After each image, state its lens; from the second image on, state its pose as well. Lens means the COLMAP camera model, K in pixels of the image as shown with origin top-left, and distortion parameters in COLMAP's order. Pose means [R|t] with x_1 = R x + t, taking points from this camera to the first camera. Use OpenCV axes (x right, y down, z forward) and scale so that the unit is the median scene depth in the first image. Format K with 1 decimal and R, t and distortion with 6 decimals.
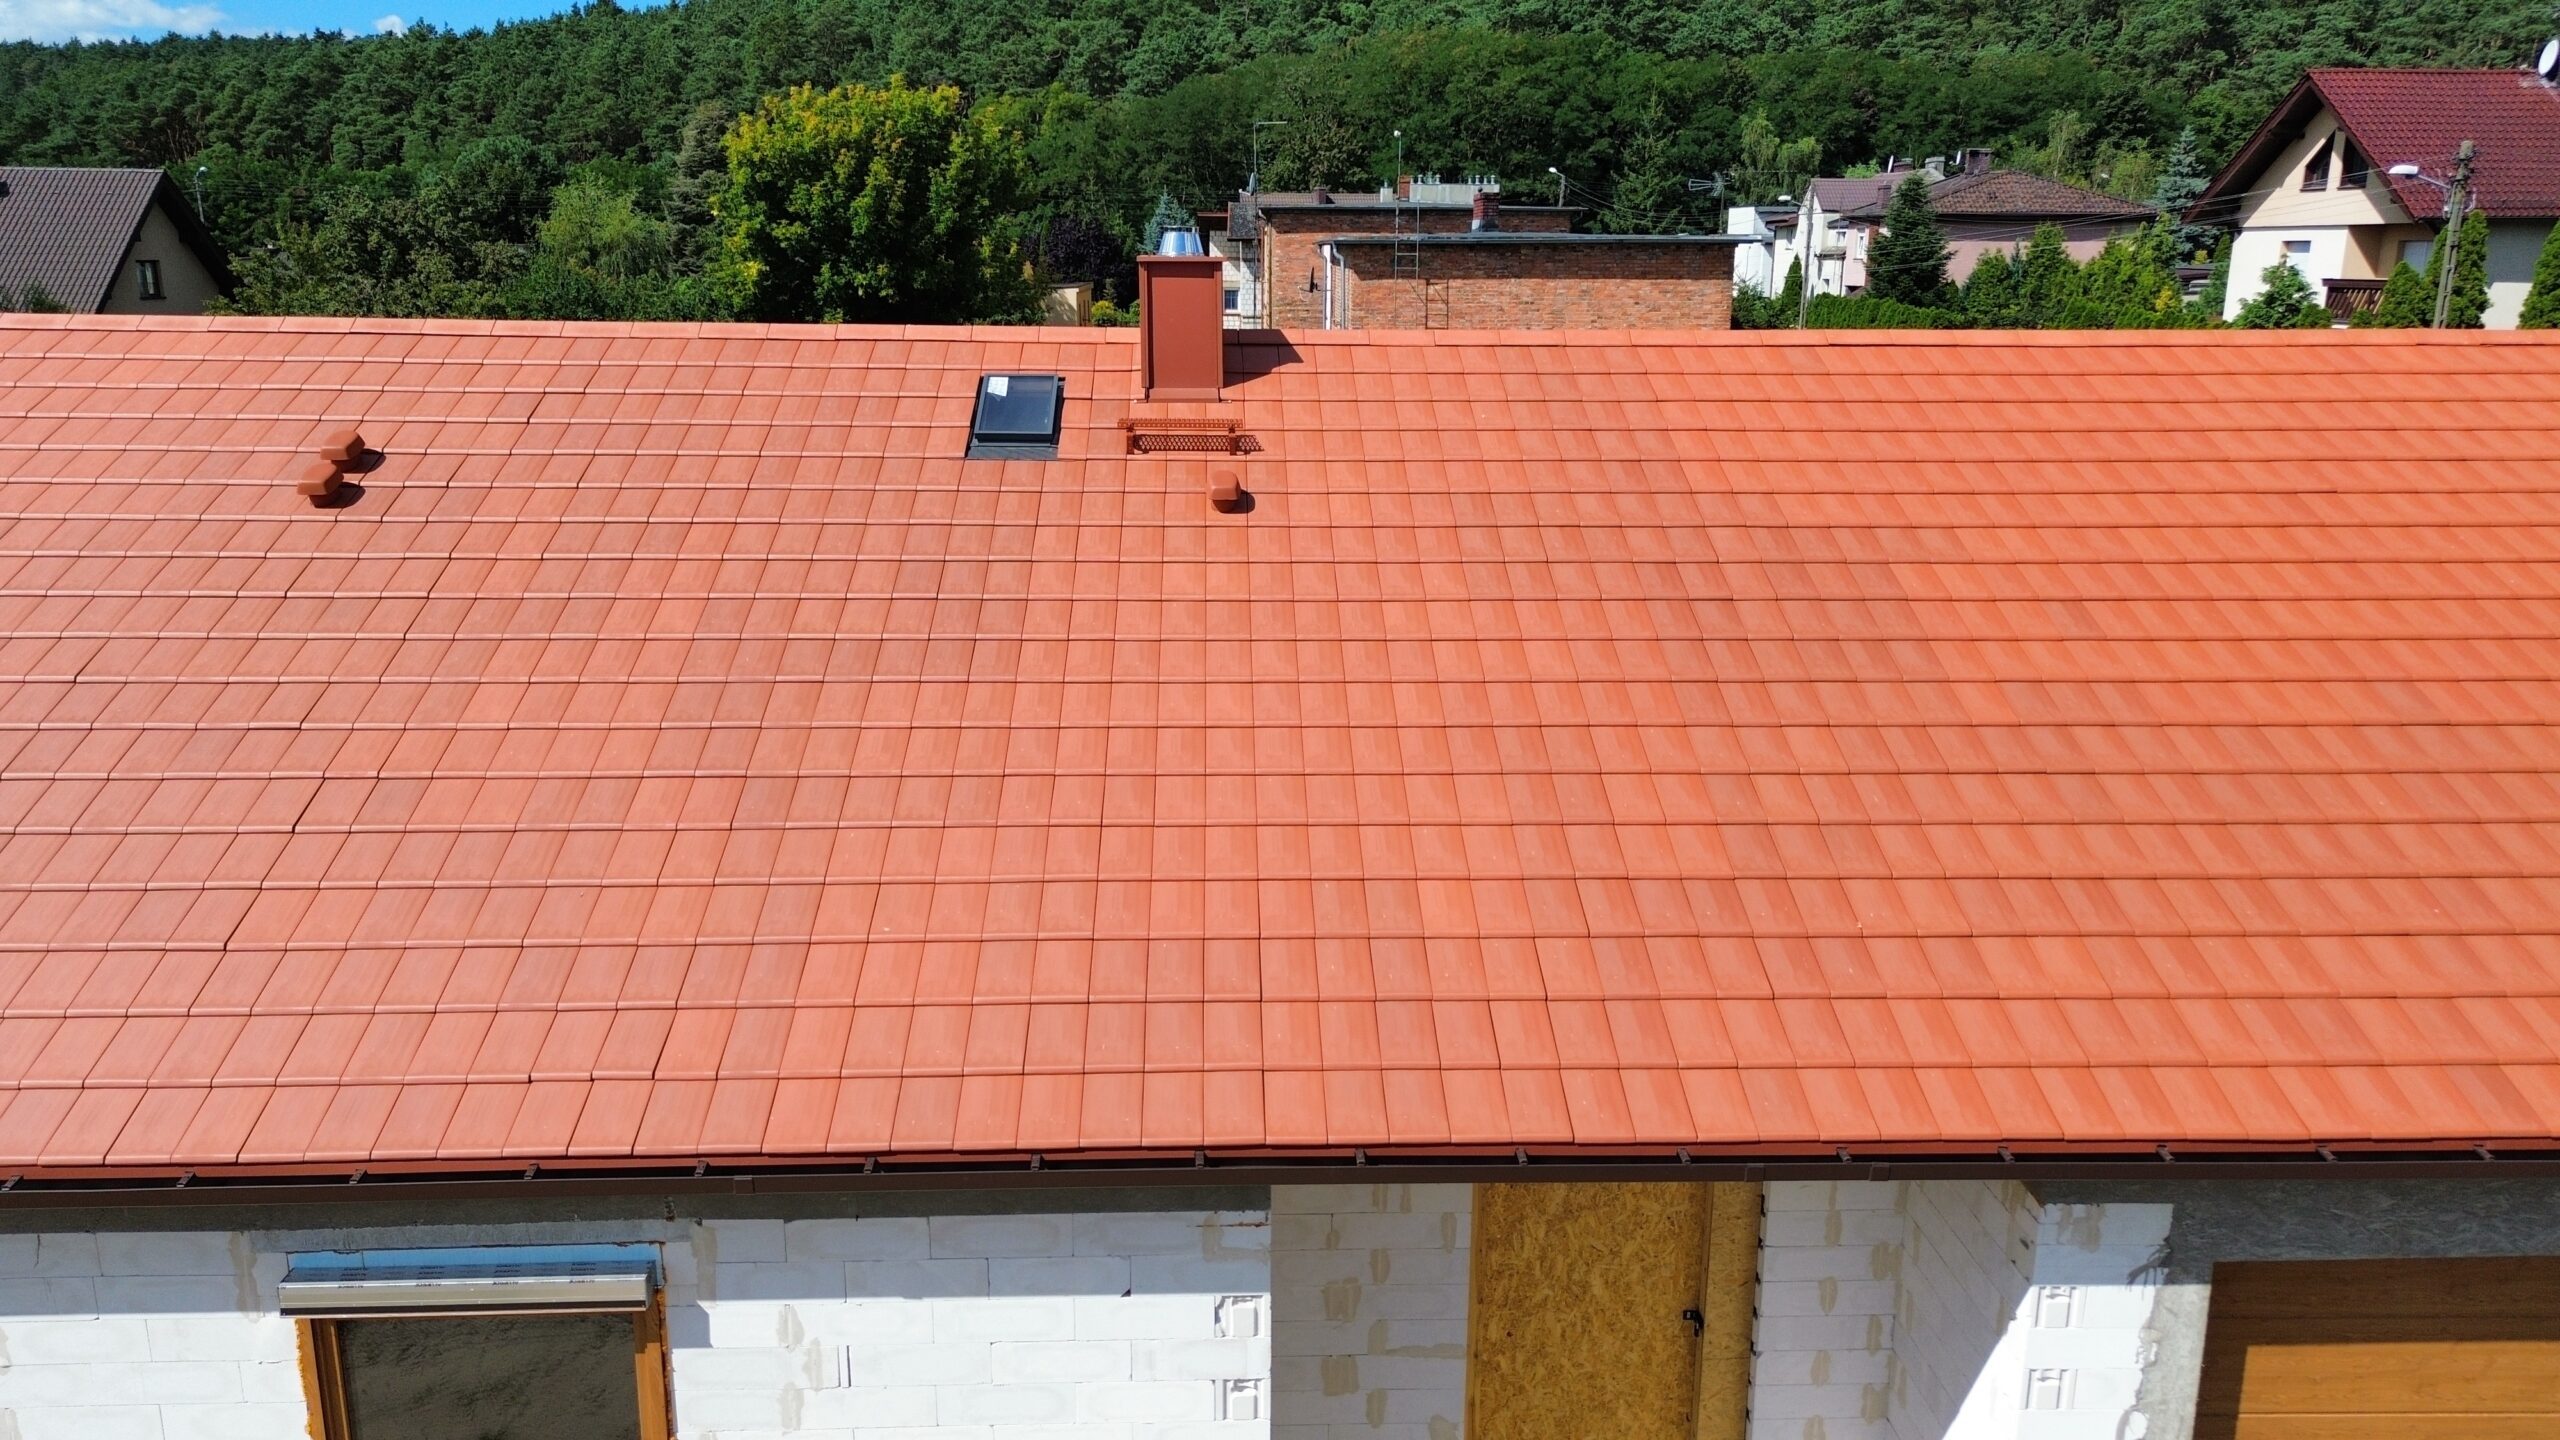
lens RADIAL K [[1812.3, 0, 1281.4], [0, 1812.3, 678.5], [0, 0, 1]] dist [0.049912, -0.040523]
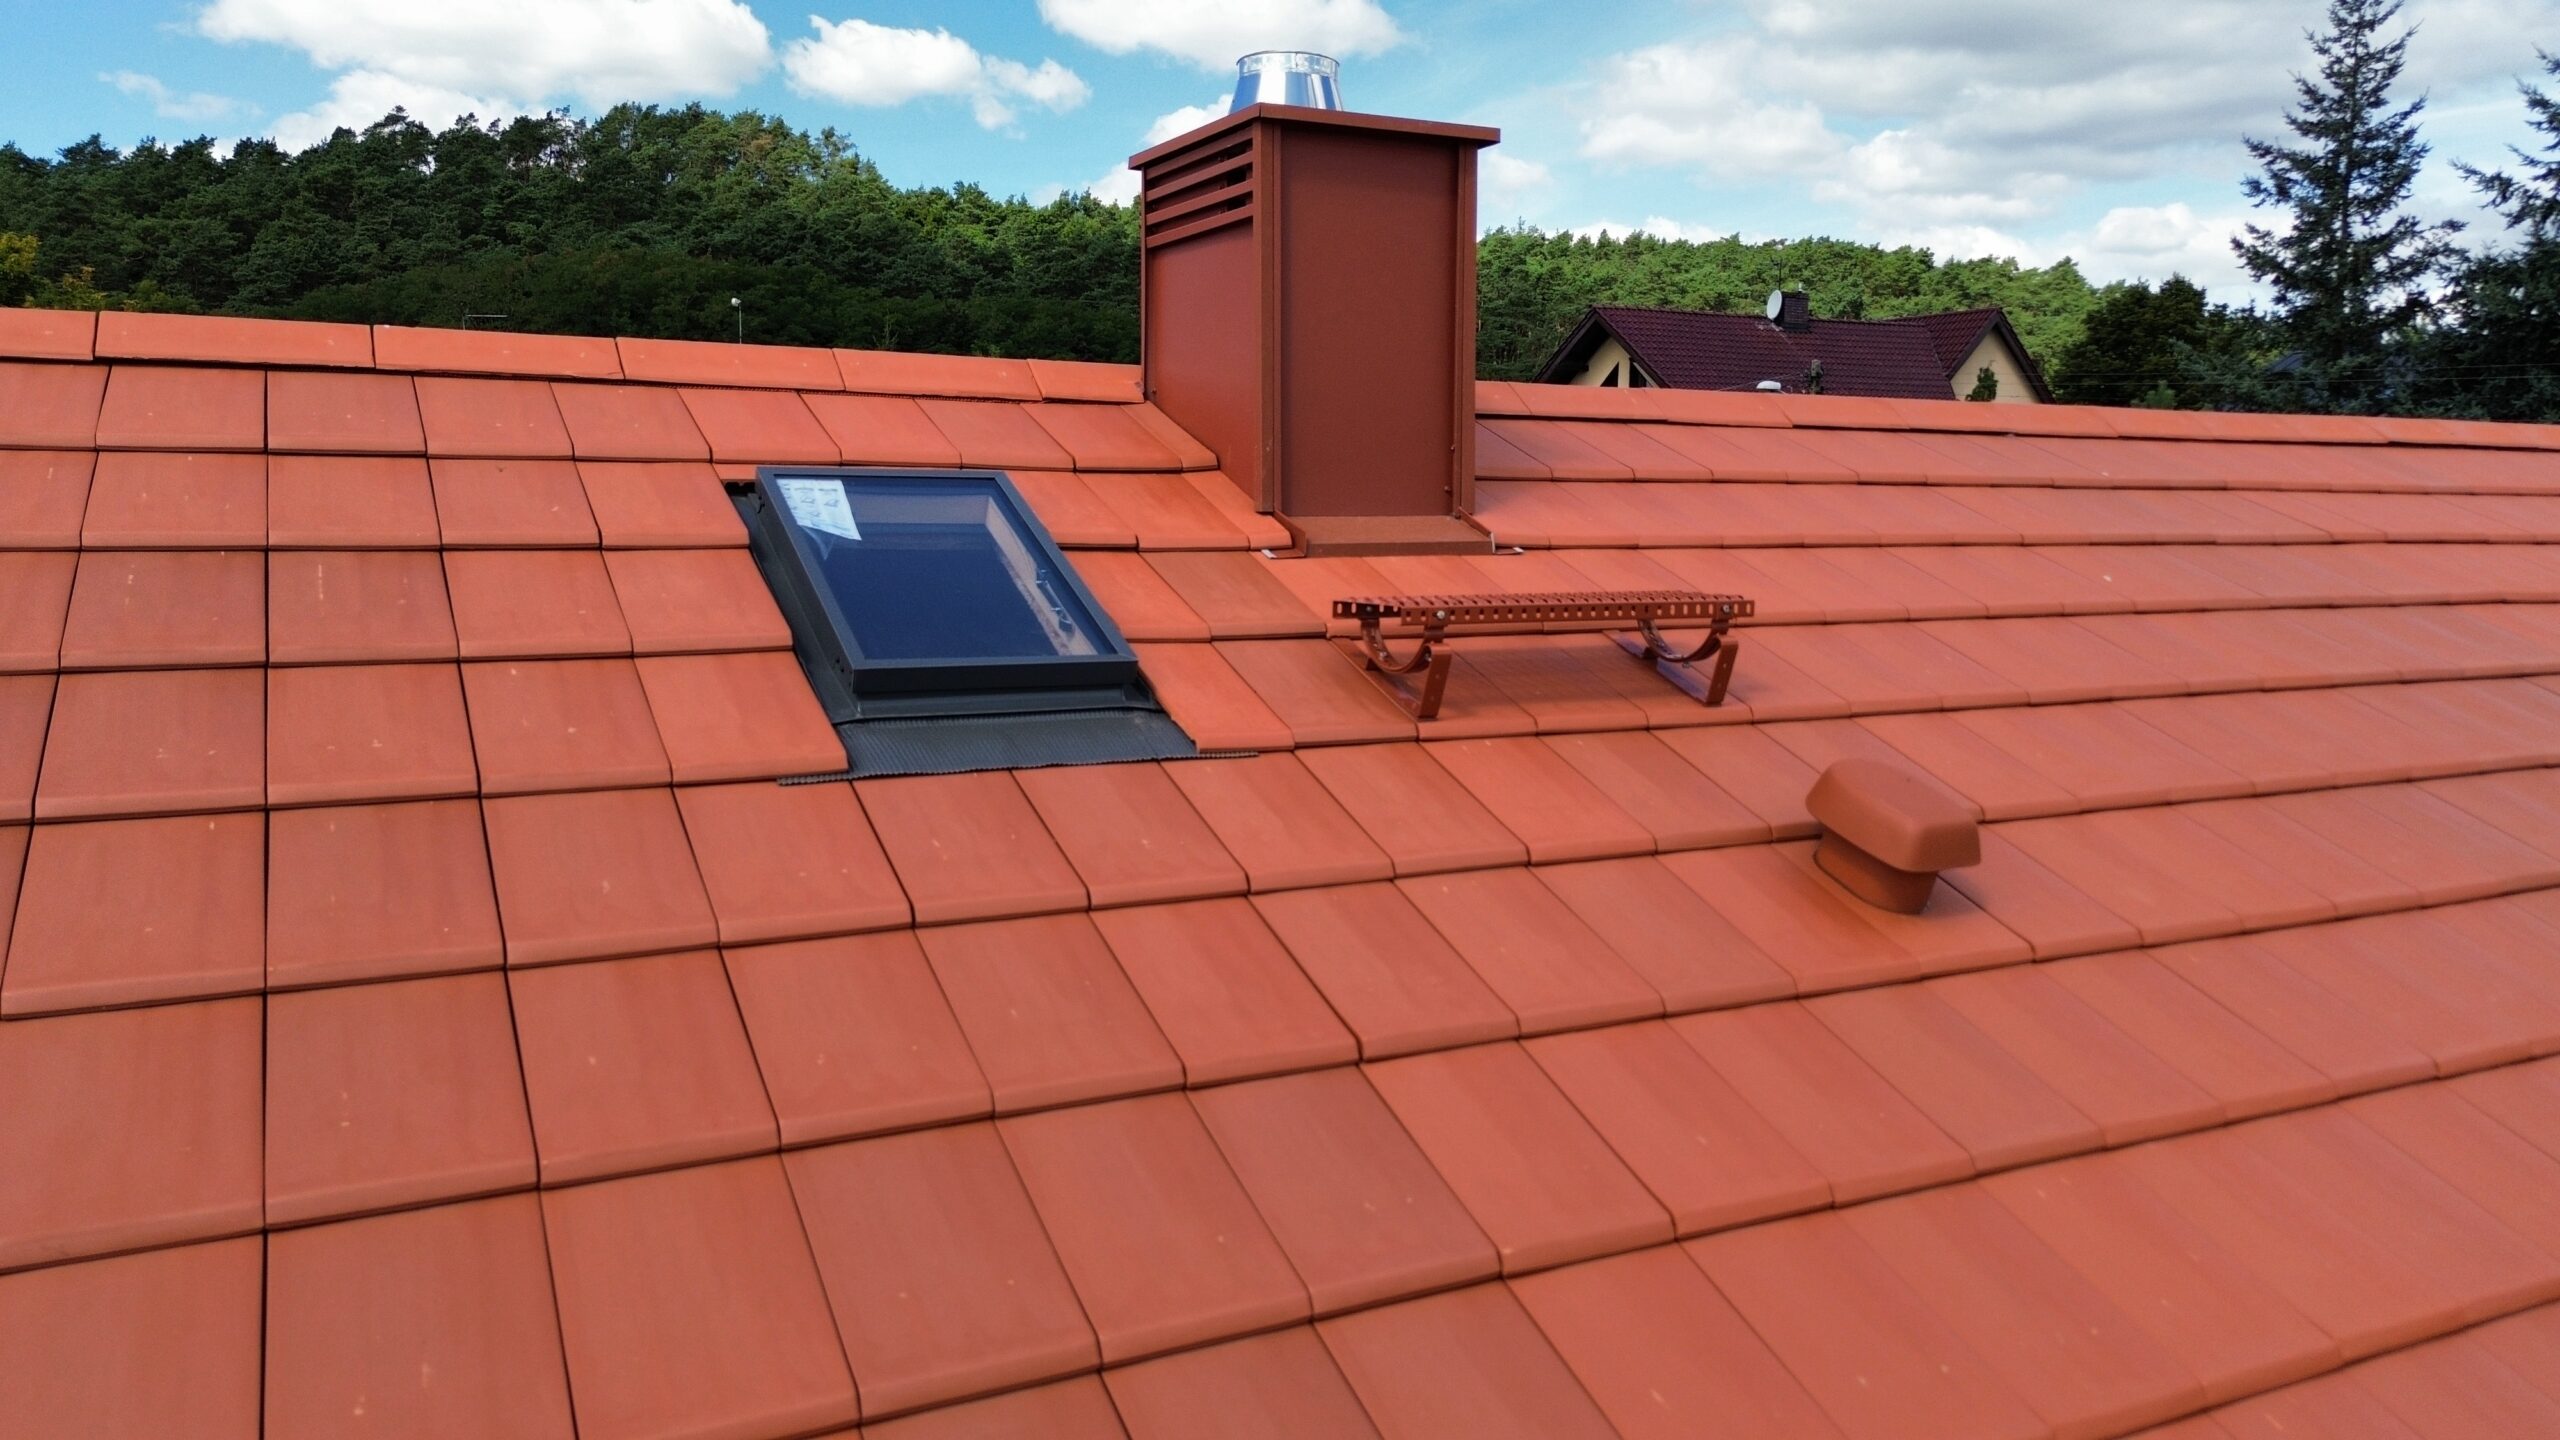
lens RADIAL K [[1812.3, 0, 1281.4], [0, 1812.3, 678.5], [0, 0, 1]] dist [0.049912, -0.040523]
pose [[0.904646, -0.038778, 0.424396, -0.039573], [0.094039, 0.989468, -0.110046, -0.017860], [-0.415659, 0.139462, 0.898764, 0.133456]]
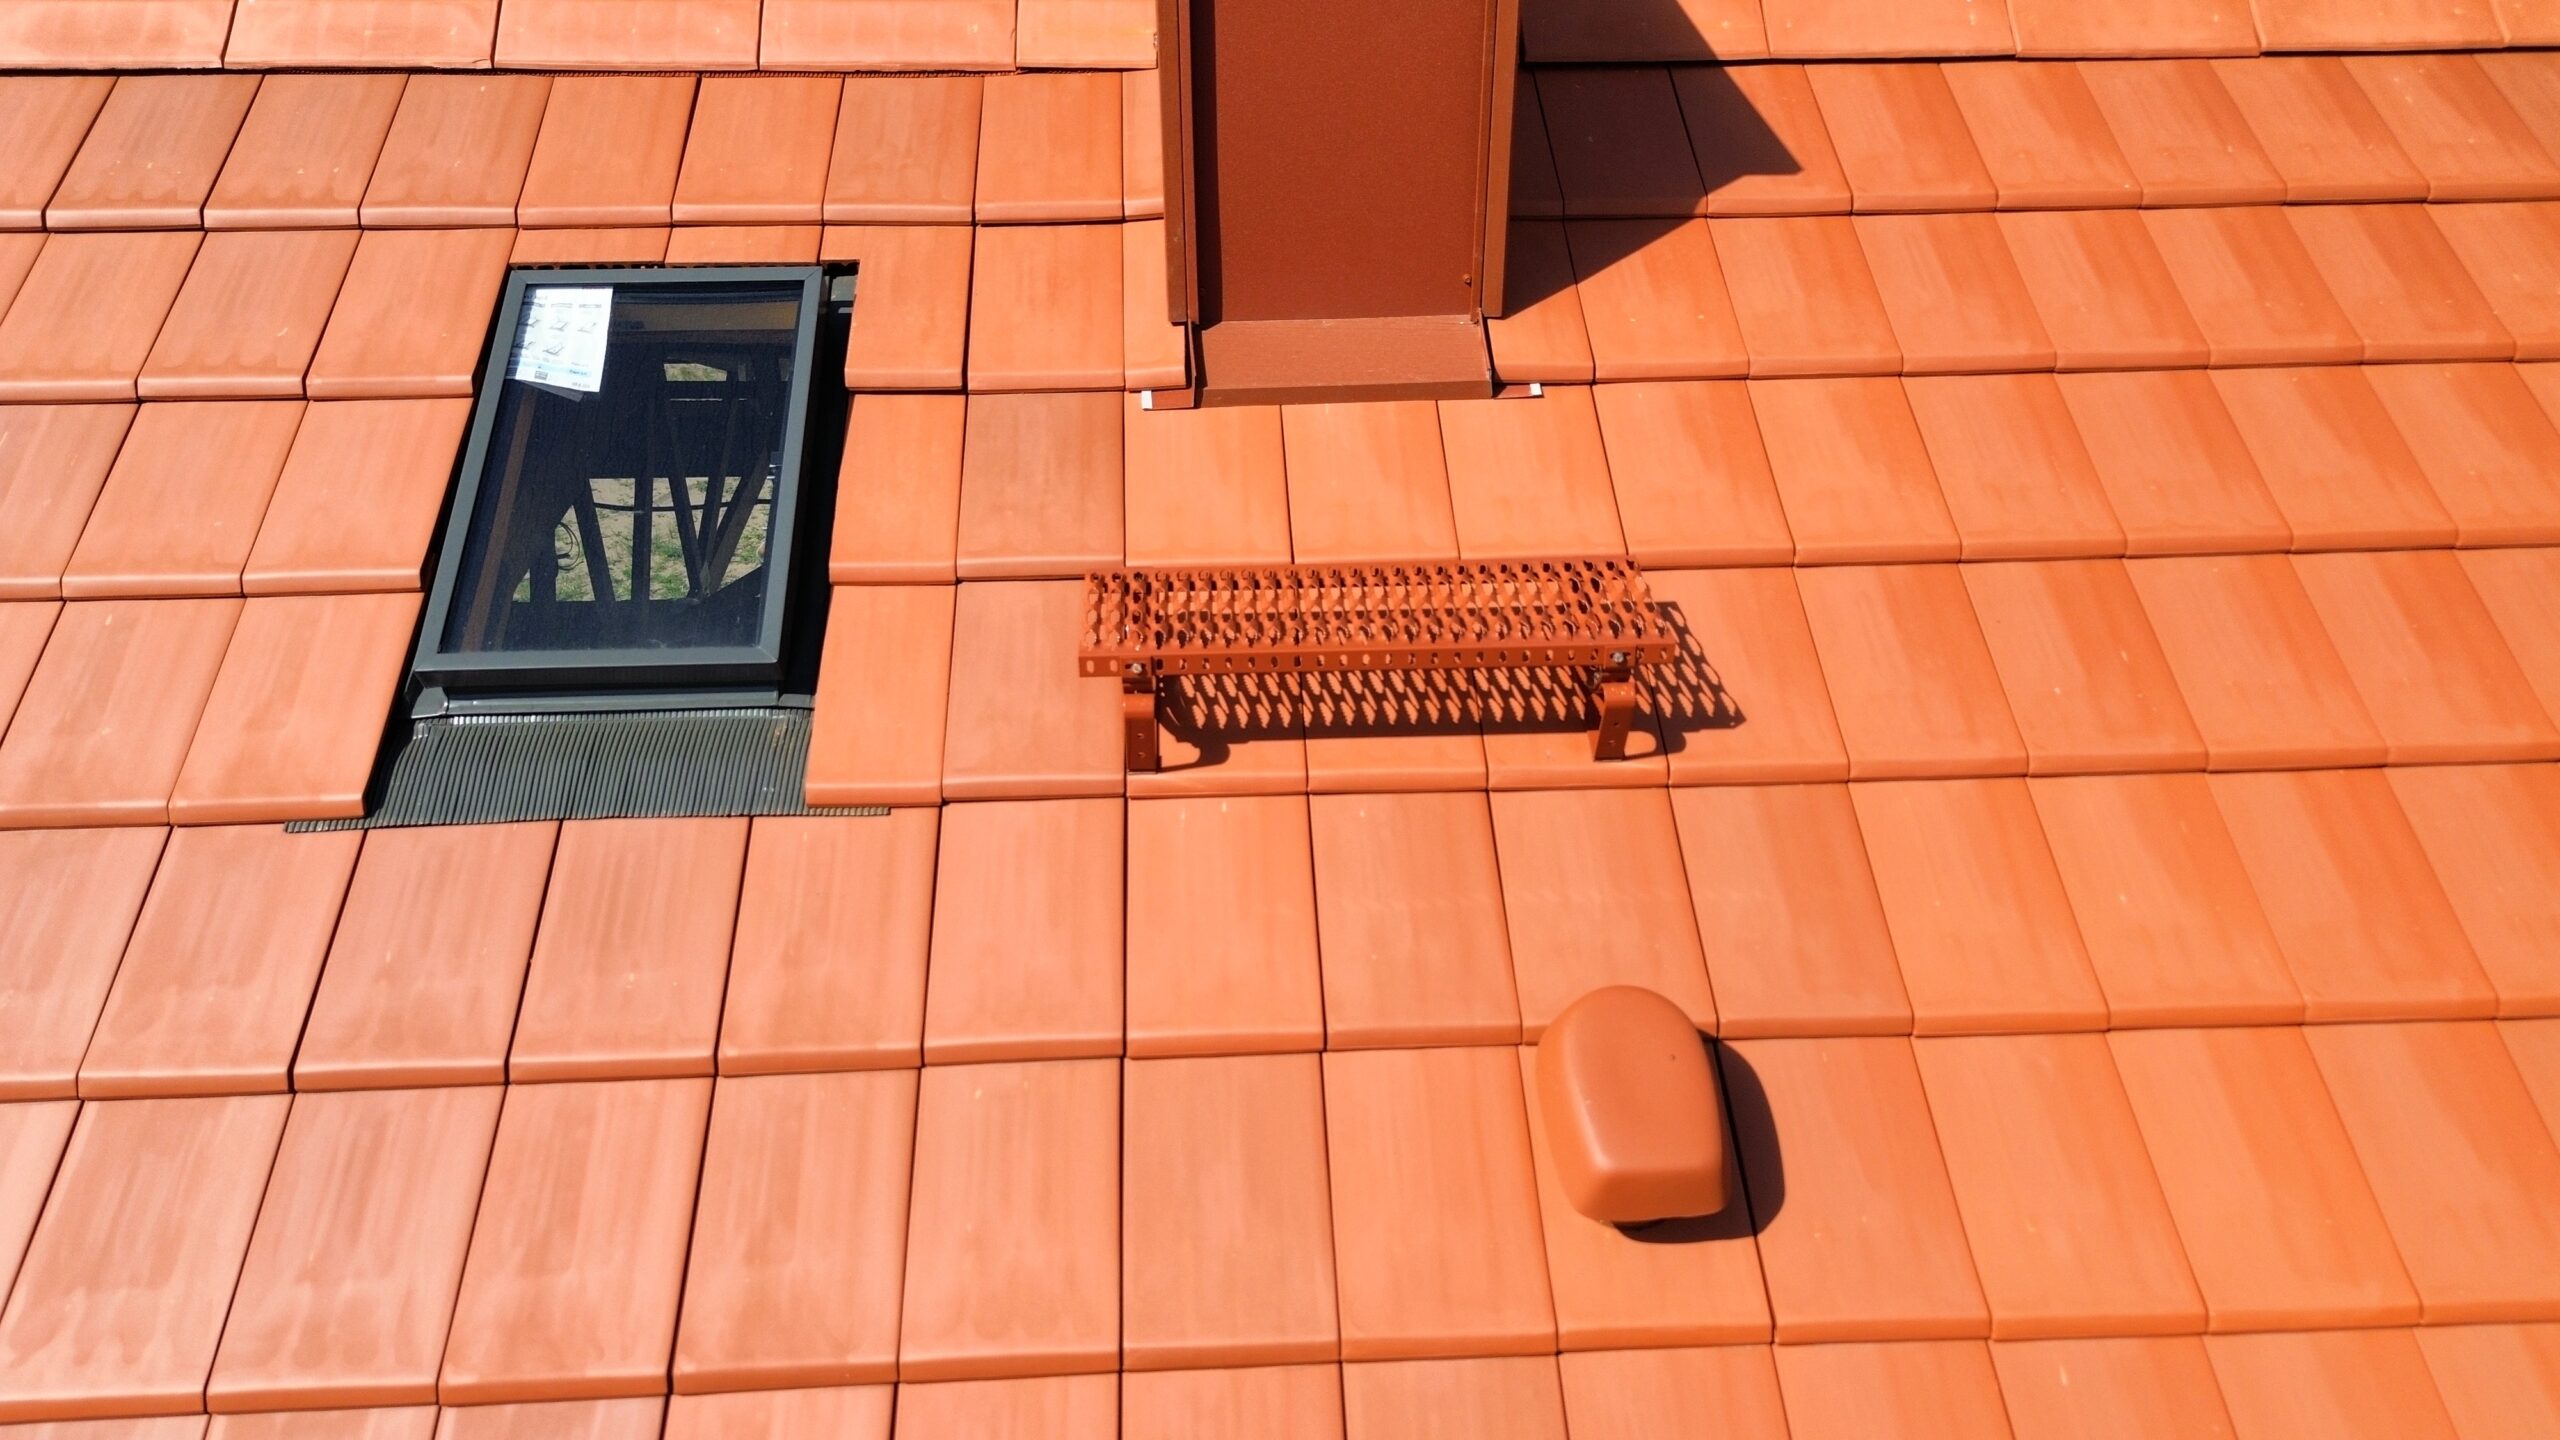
lens RADIAL K [[1812.3, 0, 1281.4], [0, 1812.3, 678.5], [0, 0, 1]] dist [0.049912, -0.040523]
pose [[0.999878, -0.012315, 0.009581, -0.012136], [0.008695, 0.949633, 0.313244, -0.035775], [-0.012956, -0.313123, 0.949624, 0.140797]]
